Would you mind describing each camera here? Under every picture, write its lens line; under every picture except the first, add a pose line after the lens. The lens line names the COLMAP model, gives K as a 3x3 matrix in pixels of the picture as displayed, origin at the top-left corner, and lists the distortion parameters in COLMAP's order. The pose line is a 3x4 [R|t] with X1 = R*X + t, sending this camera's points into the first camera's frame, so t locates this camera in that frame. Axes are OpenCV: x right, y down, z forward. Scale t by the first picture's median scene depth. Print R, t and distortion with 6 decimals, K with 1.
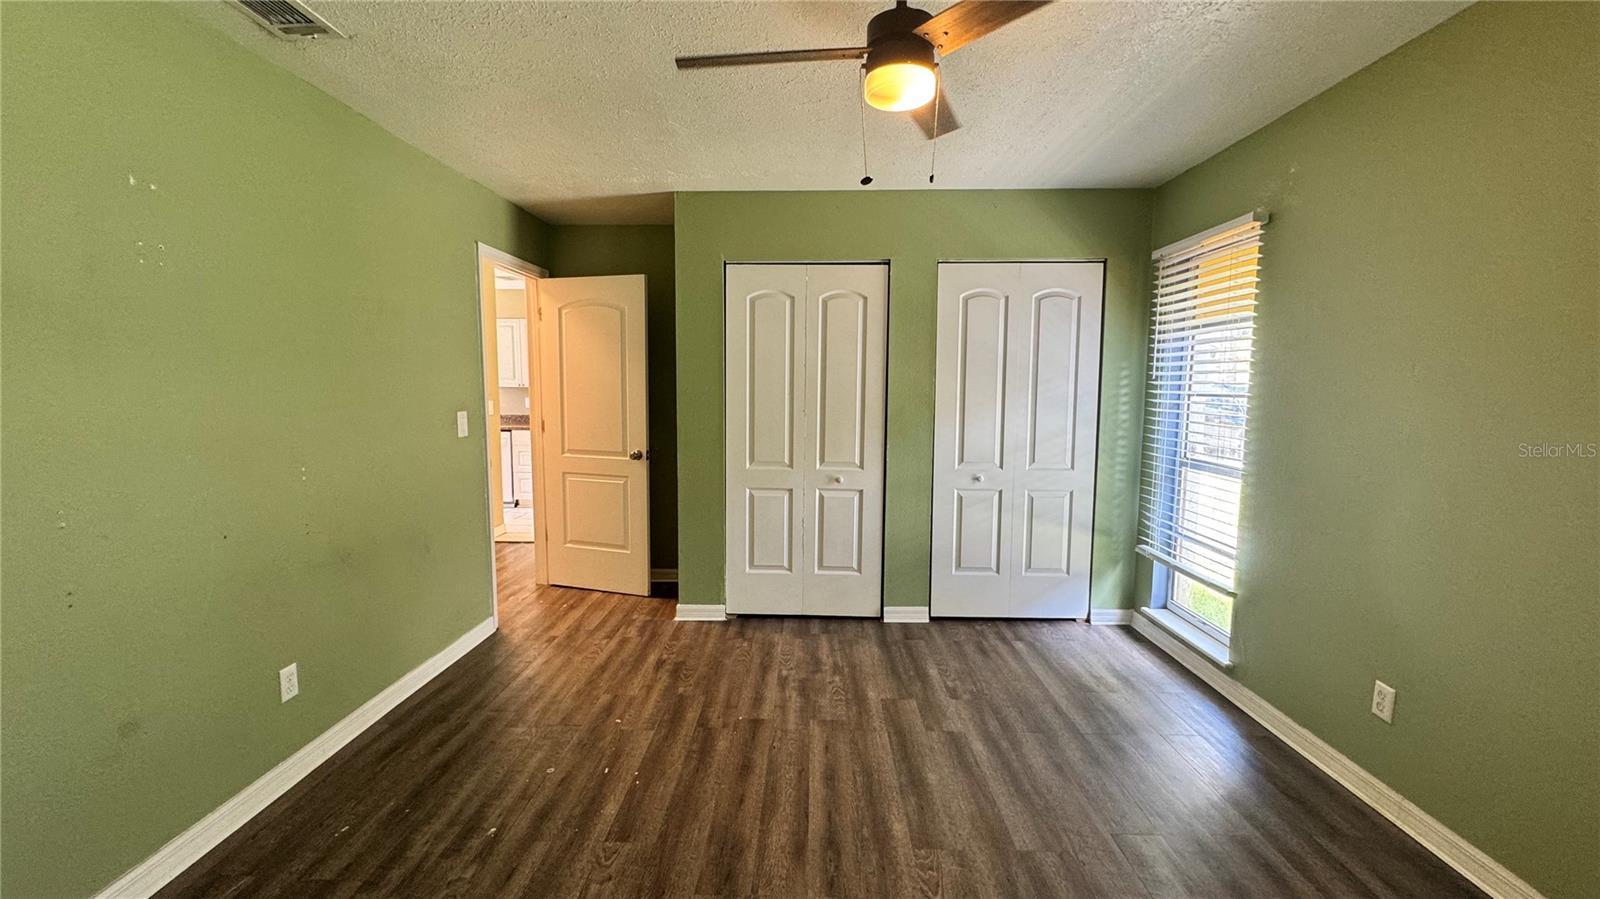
lens RADIAL K [[639.5, 0, 796.2], [0, 639.5, 446.5], [0, 0, 1]] dist [-0.003067, 0.000696]
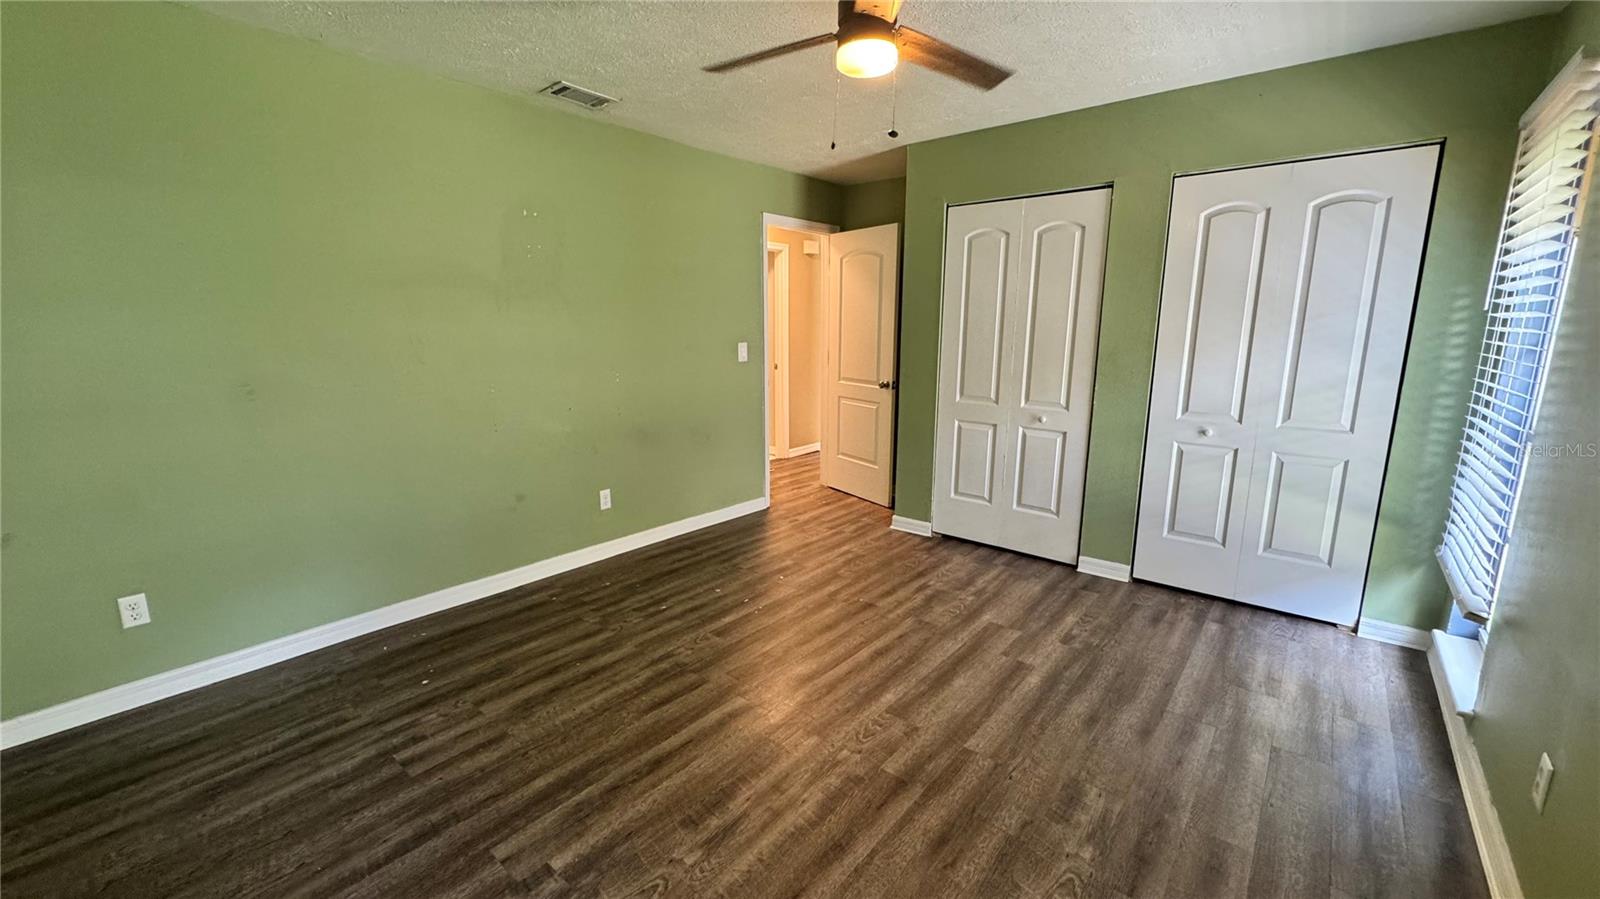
lens RADIAL K [[639.5, 0, 795.0], [0, 639.5, 447.1], [0, 0, 1]] dist [-0.003067, 0.000696]
pose [[0.783017, 0.114635, -0.611345, 0.385079], [-0.057430, 0.991996, 0.112454, 0.005550], [0.619343, -0.052944, 0.783333, -0.010333]]
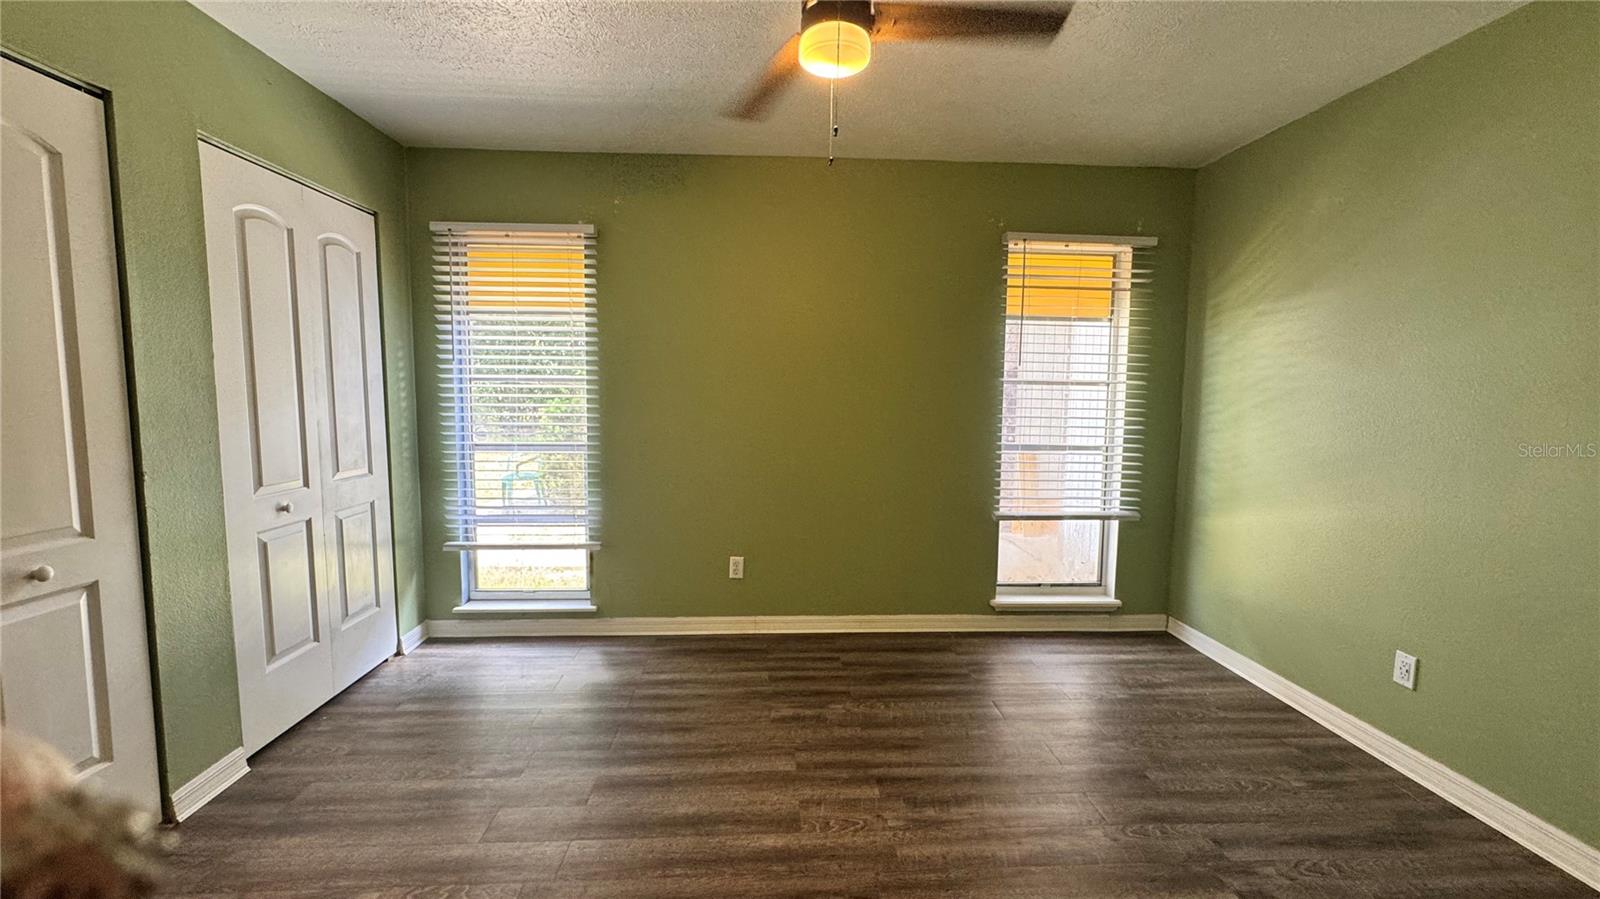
lens RADIAL K [[639.5, 0, 797.1], [0, 639.5, 448.0], [0, 0, 1]] dist [-0.003067, 0.000696]
pose [[-0.075663, -0.095751, 0.992525, -0.388485], [0.085625, 0.991078, 0.102139, -0.031483], [-0.993450, 0.092713, -0.066789, 0.536137]]
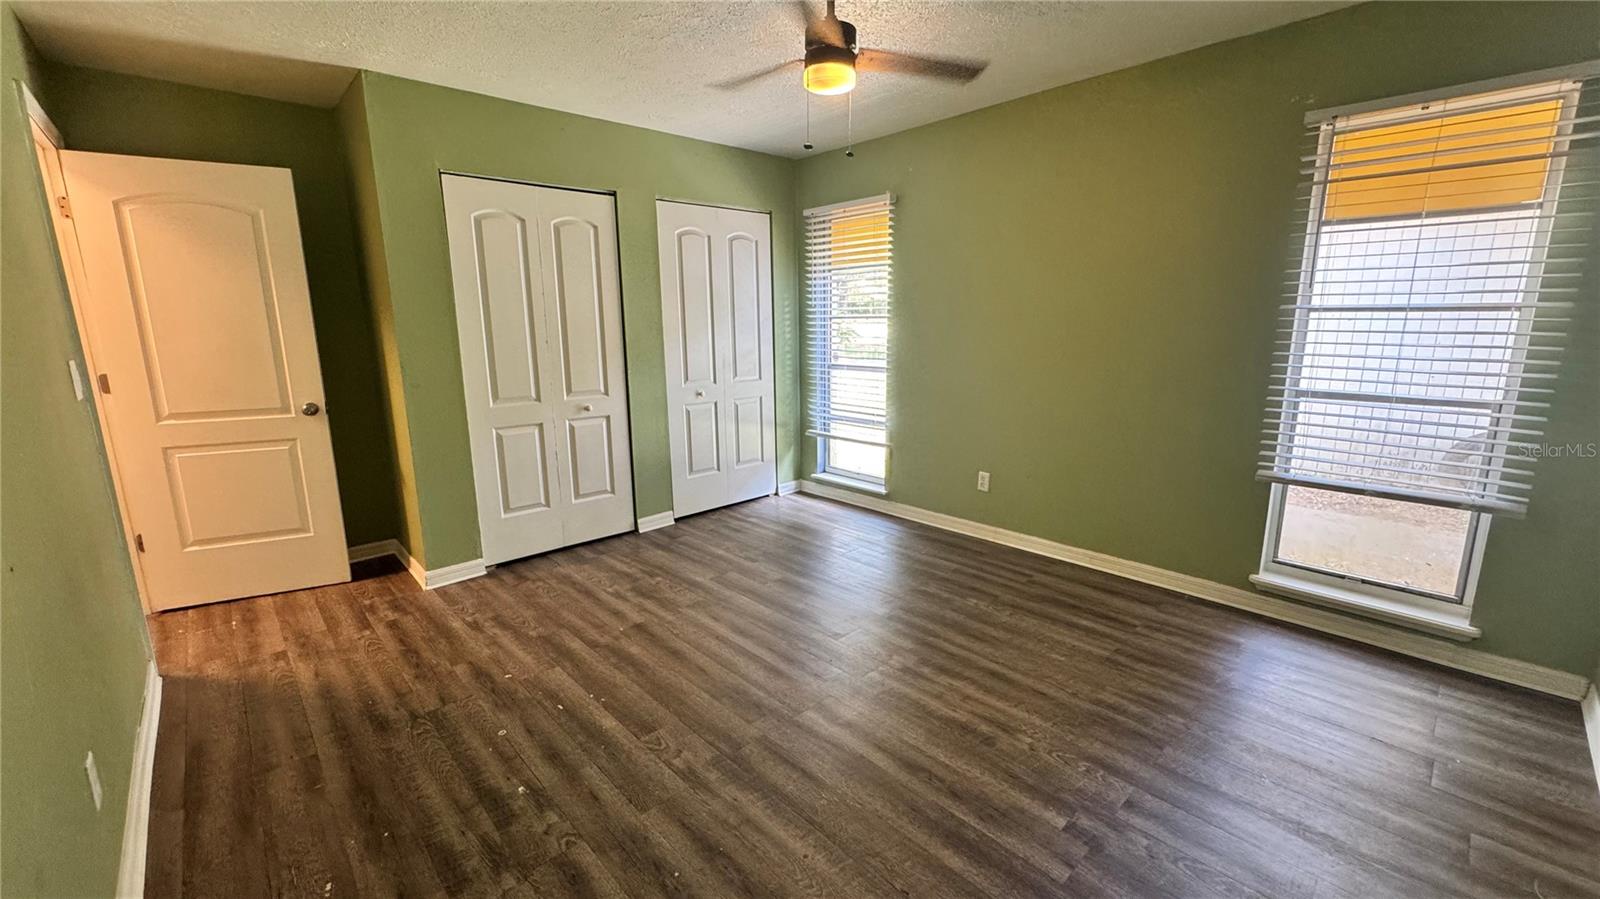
lens RADIAL K [[639.5, 0, 797.2], [0, 639.5, 447.7], [0, 0, 1]] dist [-0.003067, 0.000696]
pose [[0.712836, -0.153219, 0.684389, -0.413606], [0.083001, 0.987417, 0.134608, 0.004569], [-0.696402, -0.039148, 0.716584, 0.031323]]
